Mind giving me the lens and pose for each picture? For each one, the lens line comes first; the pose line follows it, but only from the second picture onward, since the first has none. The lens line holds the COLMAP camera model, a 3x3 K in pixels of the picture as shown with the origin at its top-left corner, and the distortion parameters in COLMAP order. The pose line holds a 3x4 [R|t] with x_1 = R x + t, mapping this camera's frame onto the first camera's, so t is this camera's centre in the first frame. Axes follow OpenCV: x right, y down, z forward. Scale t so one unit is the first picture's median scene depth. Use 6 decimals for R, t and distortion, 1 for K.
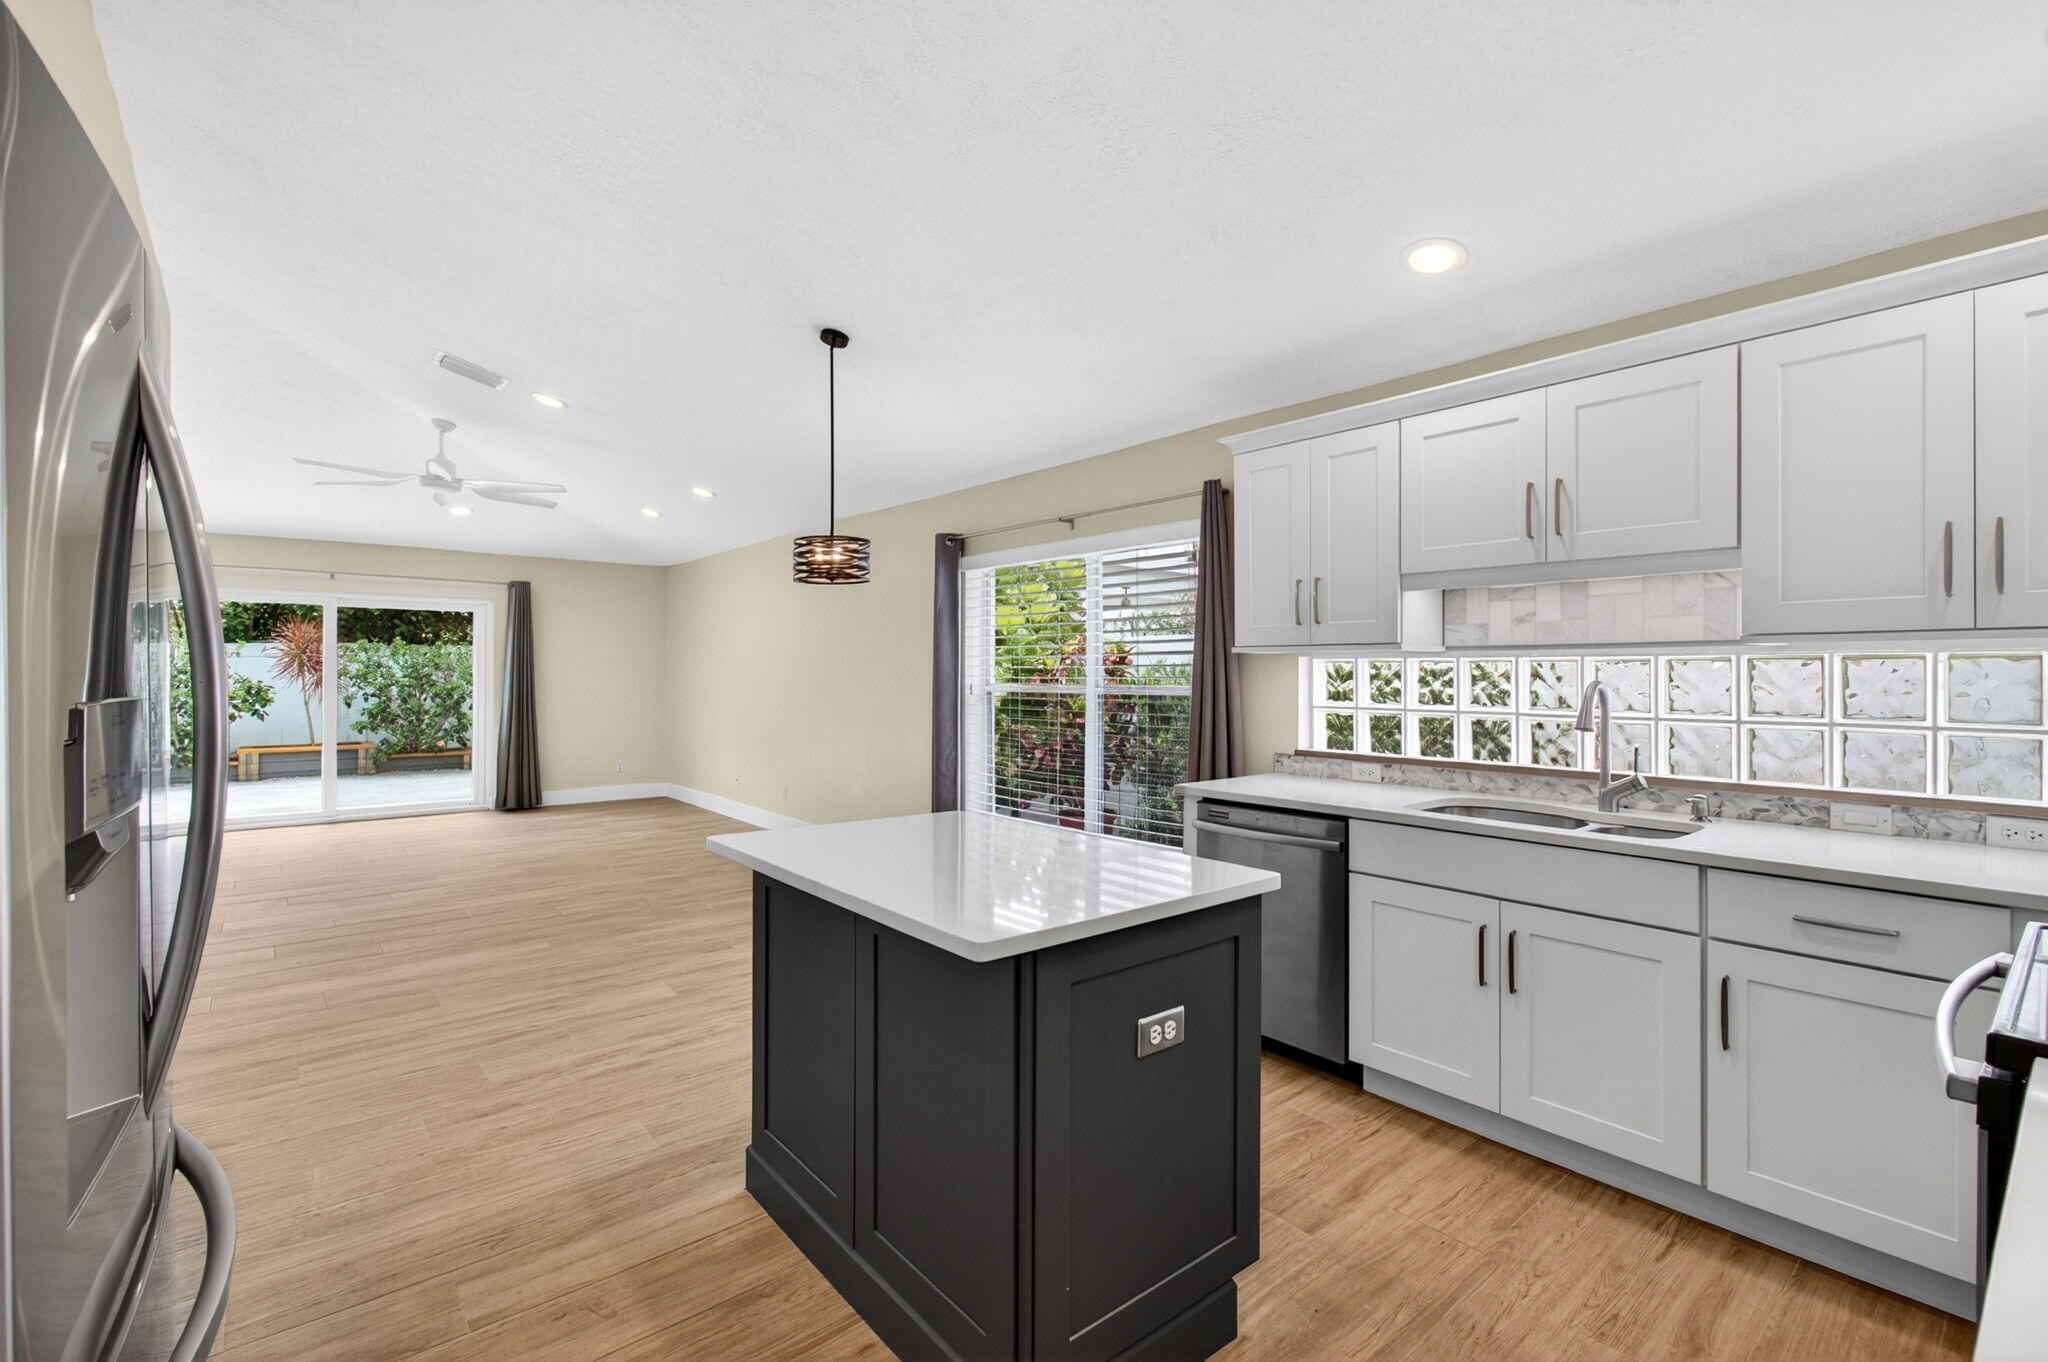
lens RADIAL K [[902.0, 0, 1043.3], [0, 902.0, 676.0], [0, 0, 1]] dist [0.014479, -0.001780]
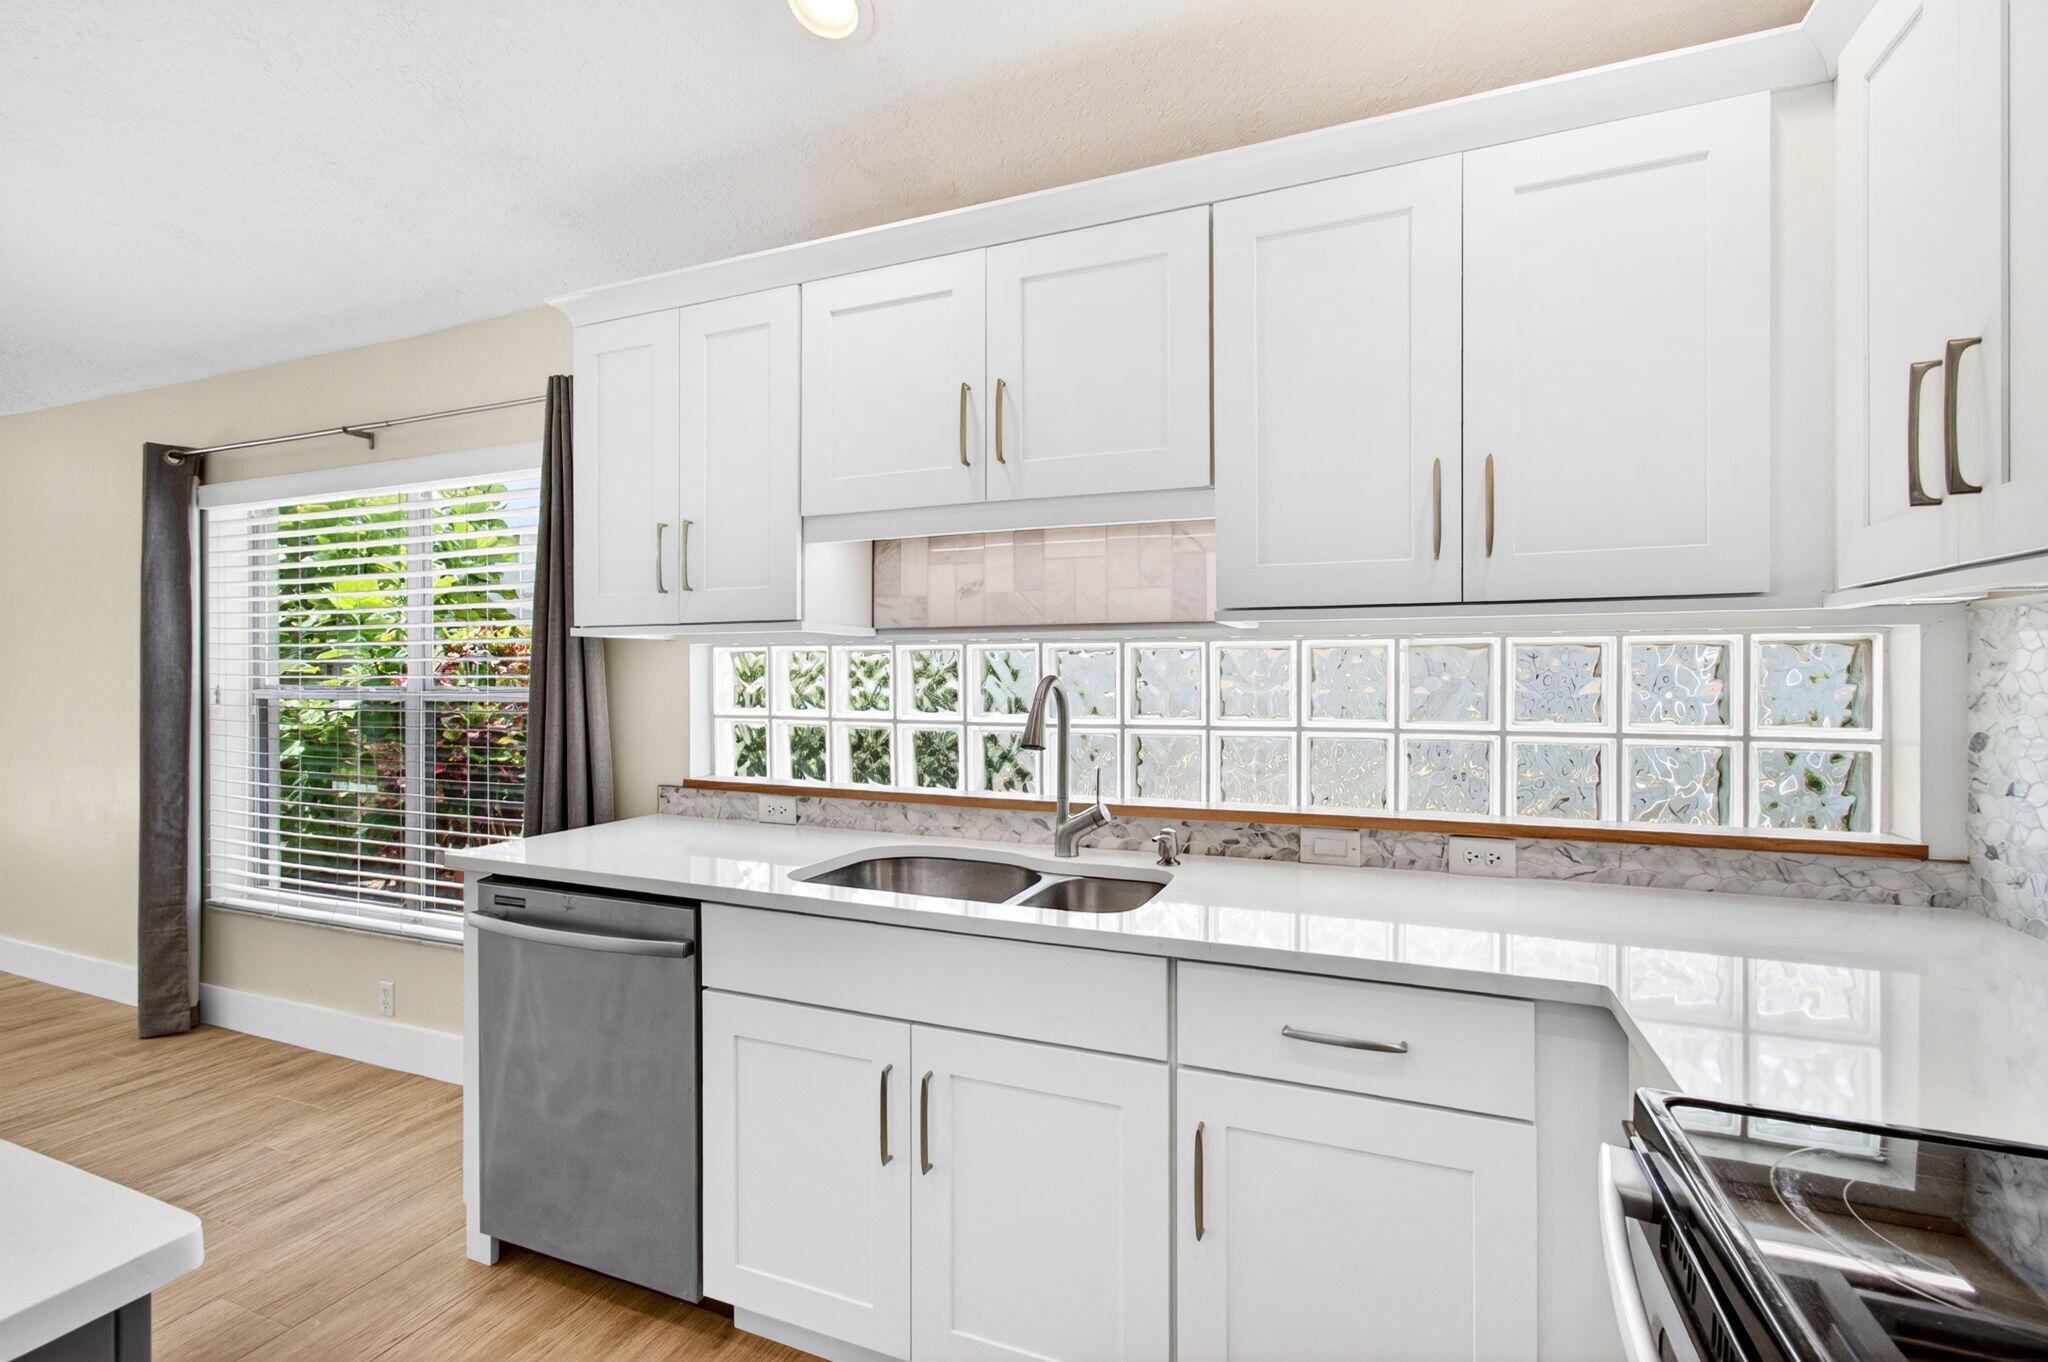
lens RADIAL K [[939.7, 0, 1021.7], [0, 939.7, 681.8], [0, 0, 1]] dist [0.000182, 0.001006]
pose [[0.890194, -0.003904, 0.455566, 0.224028], [0.001880, 0.999986, 0.004895, 0.005413], [-0.455579, -0.003501, 0.890189, 0.312067]]
